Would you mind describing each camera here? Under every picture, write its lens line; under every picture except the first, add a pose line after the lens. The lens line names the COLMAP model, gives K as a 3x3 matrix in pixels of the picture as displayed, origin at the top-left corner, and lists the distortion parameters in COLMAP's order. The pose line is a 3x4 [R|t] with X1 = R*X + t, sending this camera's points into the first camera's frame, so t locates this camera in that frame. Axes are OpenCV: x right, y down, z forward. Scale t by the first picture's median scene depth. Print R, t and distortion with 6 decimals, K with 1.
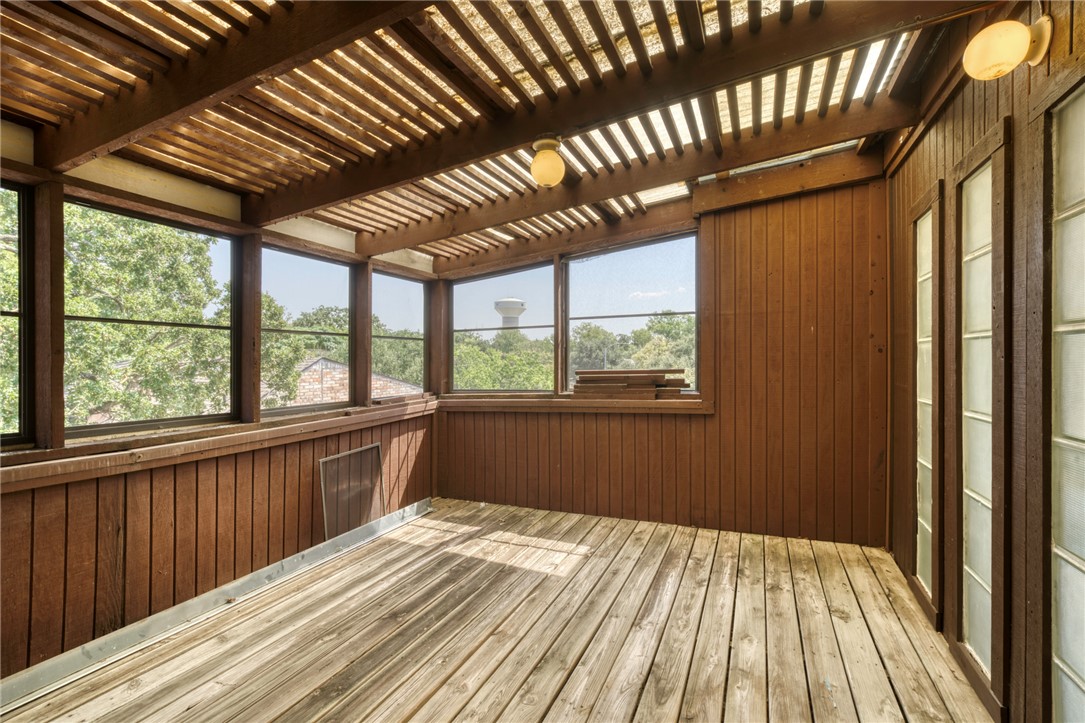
lens RADIAL K [[509.1, 0, 549.6], [0, 509.1, 357.1], [0, 0, 1]] dist [-0.000466, 0.007038]
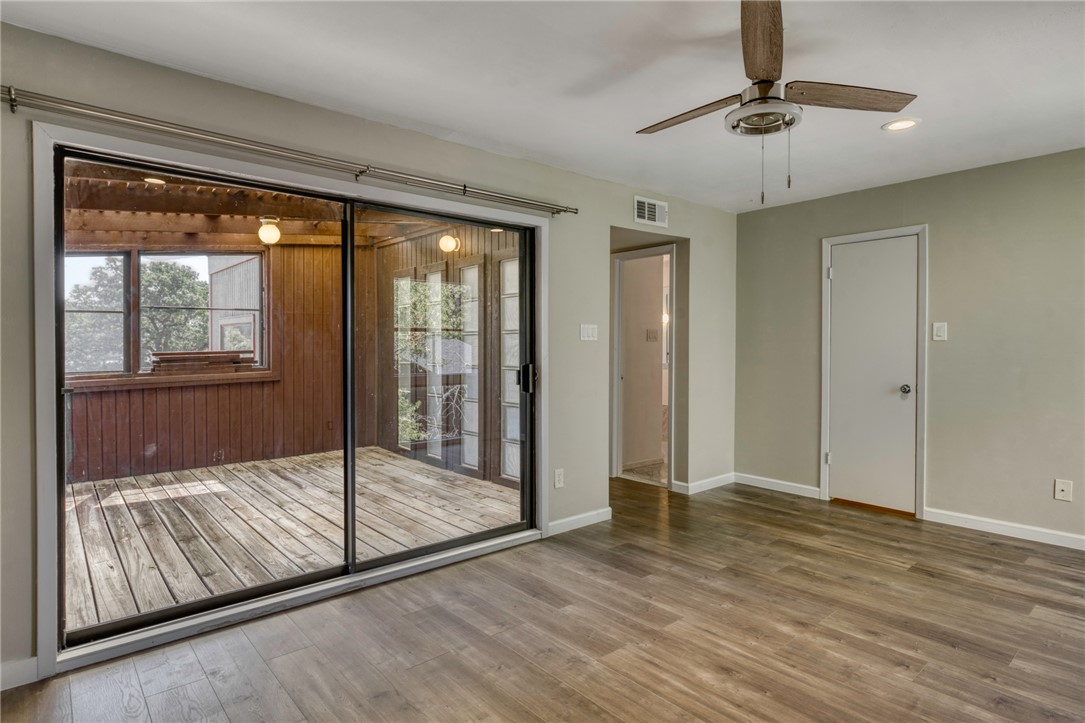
lens RADIAL K [[570.0, 0, 577.2], [0, 570.0, 345.3], [0, 0, 1]] dist [-0.003098, 0.000232]
pose [[0.412205, 0.004700, 0.911079, -0.793966], [-0.000226, 0.999987, -0.005057, 0.017688], [-0.911091, 0.001878, 0.412201, -0.453900]]
